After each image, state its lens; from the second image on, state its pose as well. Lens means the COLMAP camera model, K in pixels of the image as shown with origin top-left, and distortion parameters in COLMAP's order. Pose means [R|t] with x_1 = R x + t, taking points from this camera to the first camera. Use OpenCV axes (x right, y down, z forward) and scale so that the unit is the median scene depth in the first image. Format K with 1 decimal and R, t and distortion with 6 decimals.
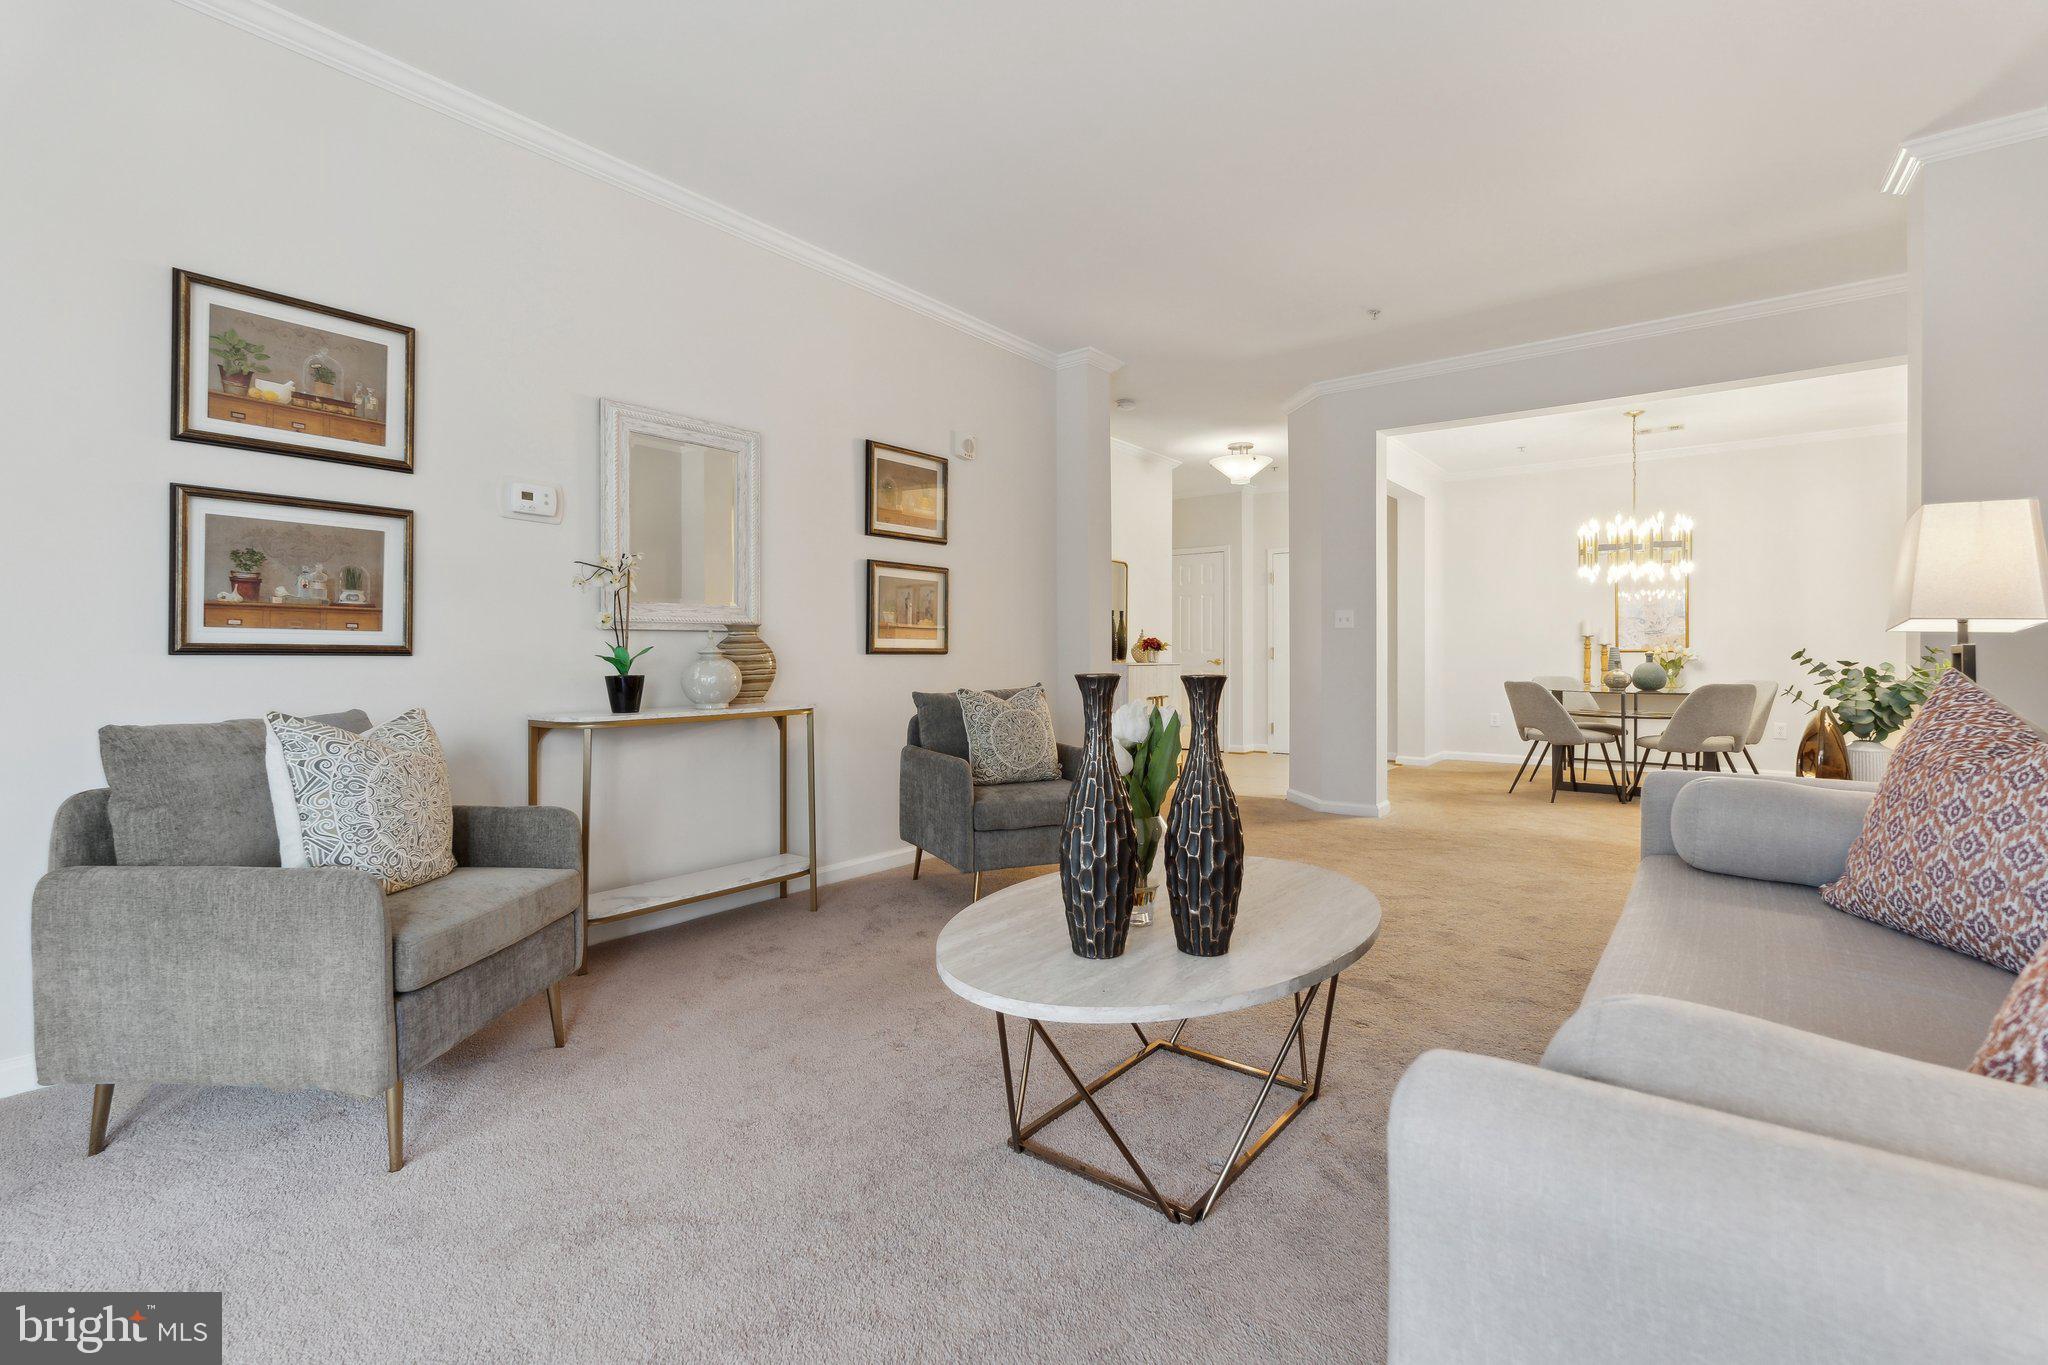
lens RADIAL K [[912.1, 0, 1029.6], [0, 912.1, 646.8], [0, 0, 1]] dist [-0.003310, -0.000662]
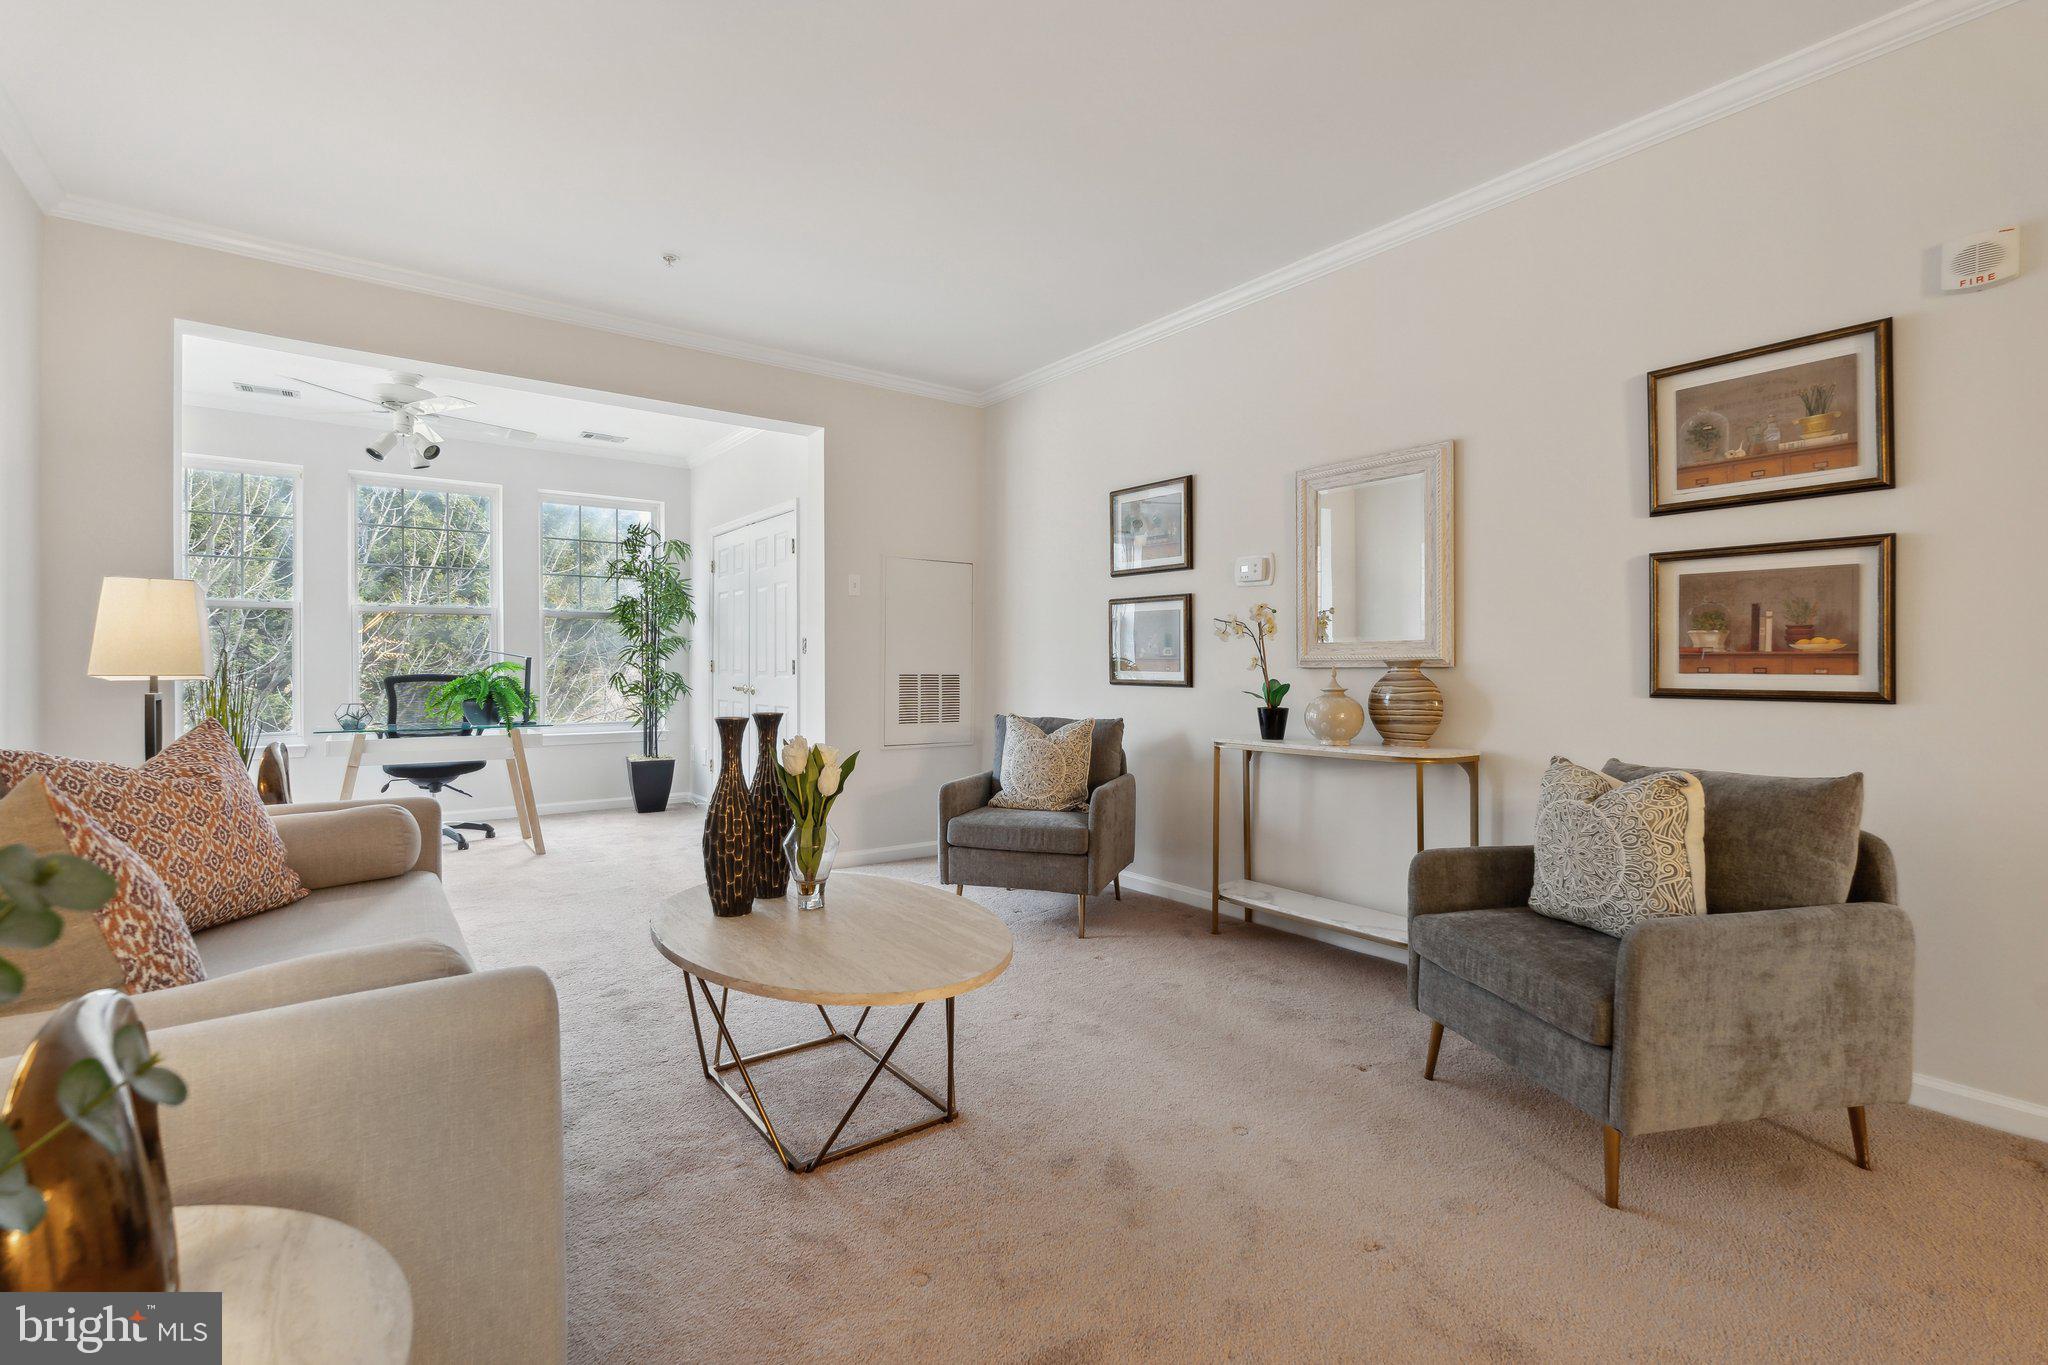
lens RADIAL K [[912.1, 0, 1027.3], [0, 912.1, 679.6], [0, 0, 1]] dist [-0.003310, -0.000662]
pose [[-0.258387, -0.014038, -0.965940, 0.348957], [-0.008795, 0.999887, -0.012178, 0.005180], [0.966001, 0.005349, -0.258481, 0.443178]]
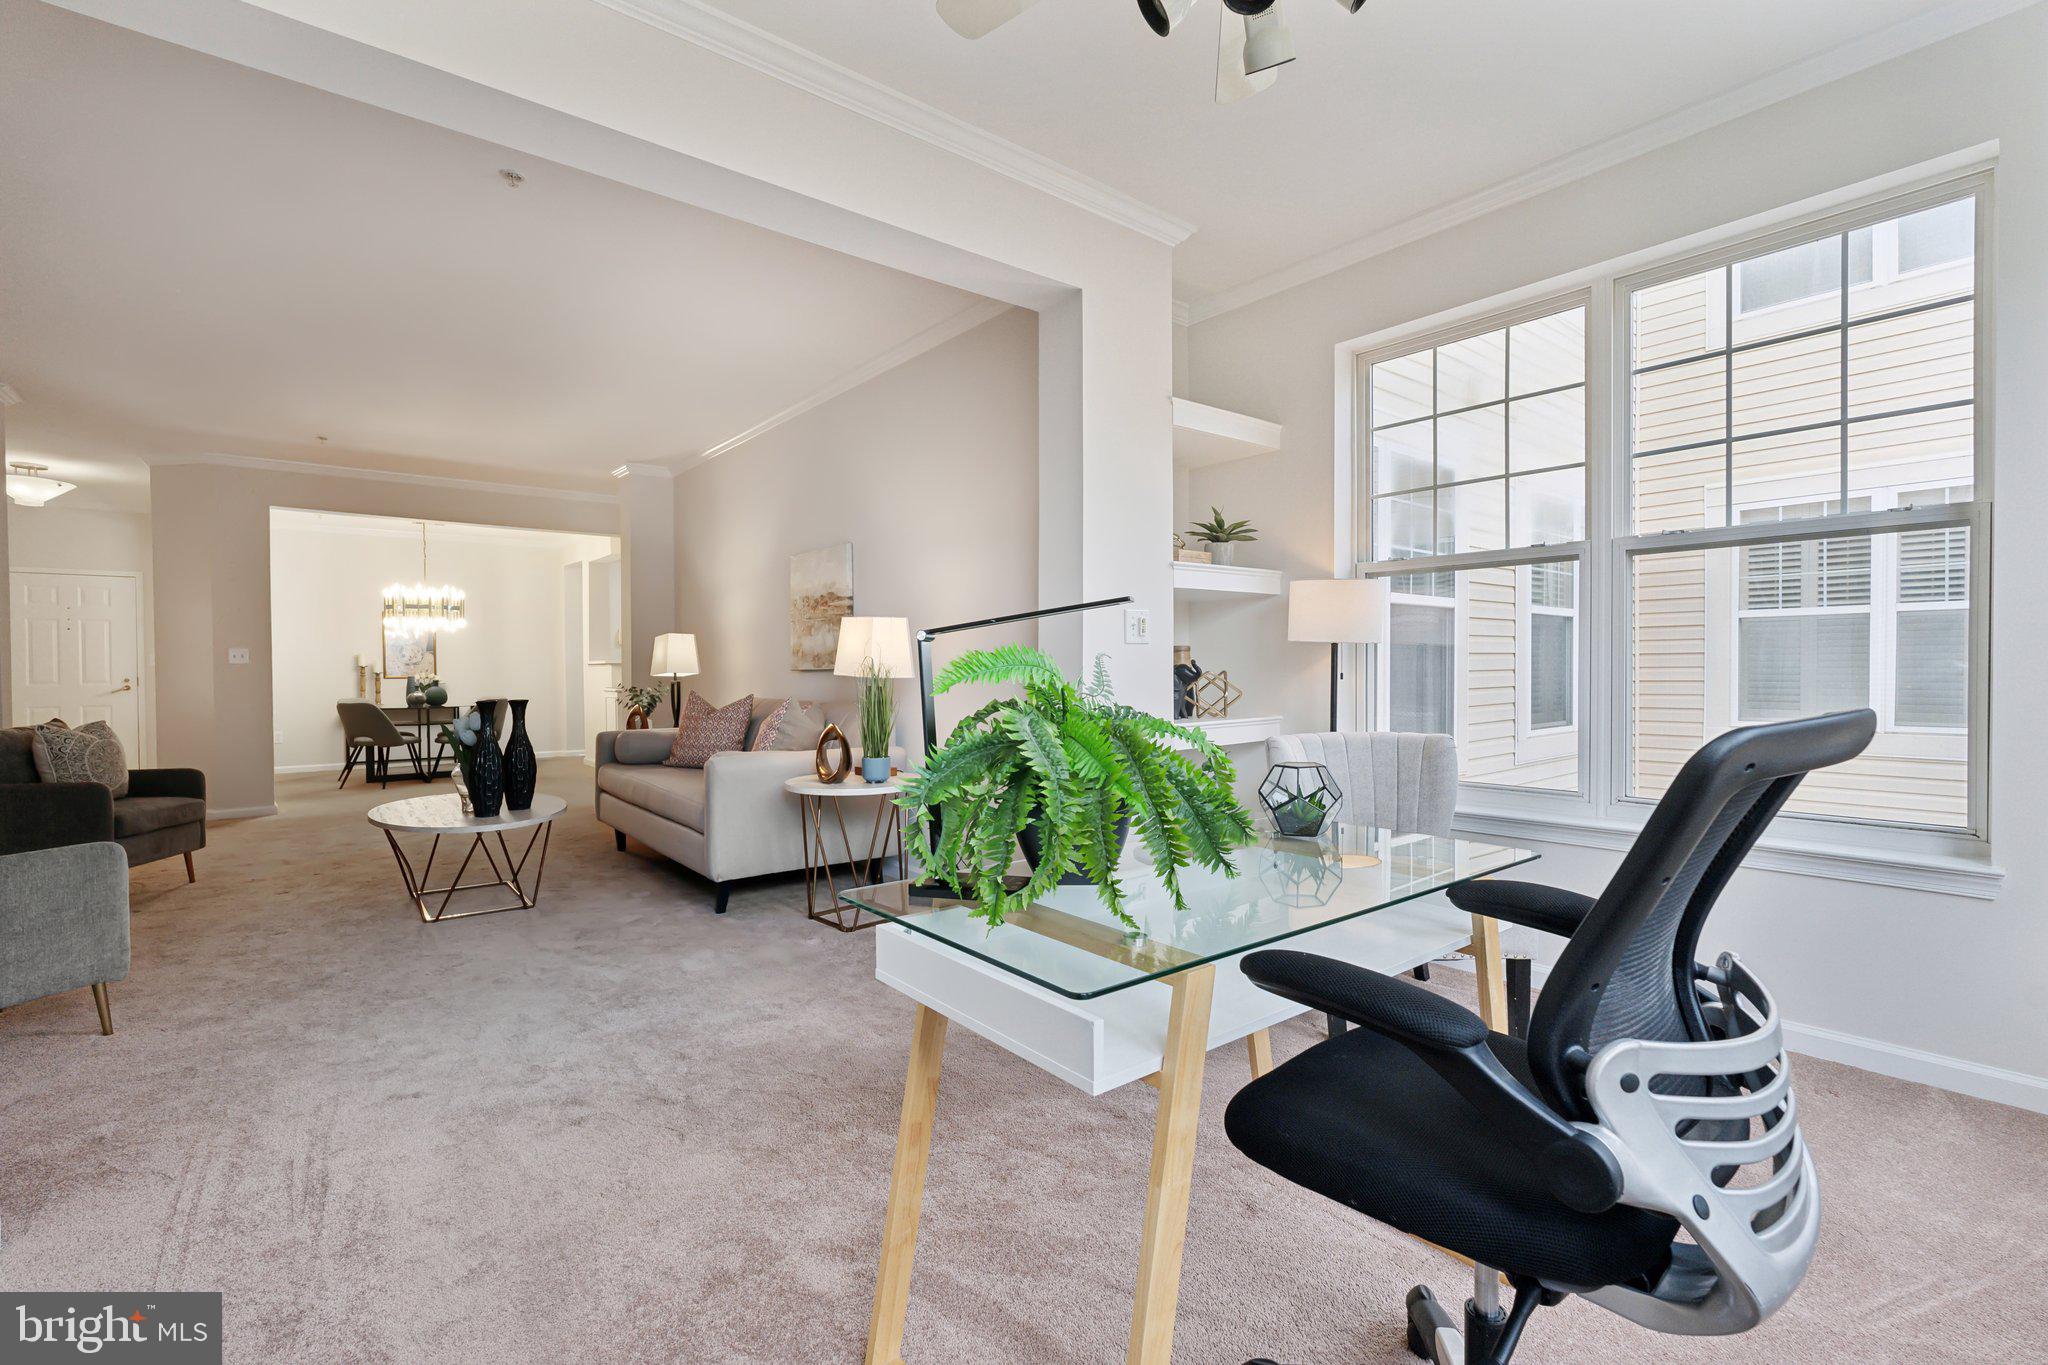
lens RADIAL K [[912.1, 0, 1017.3], [0, 912.1, 680.8], [0, 0, 1]] dist [-0.003310, -0.000662]
pose [[0.240186, -0.013932, 0.970627, -1.211673], [-0.001731, 0.999889, 0.014780, -0.037165], [-0.970725, -0.005230, 0.240135, -0.591689]]
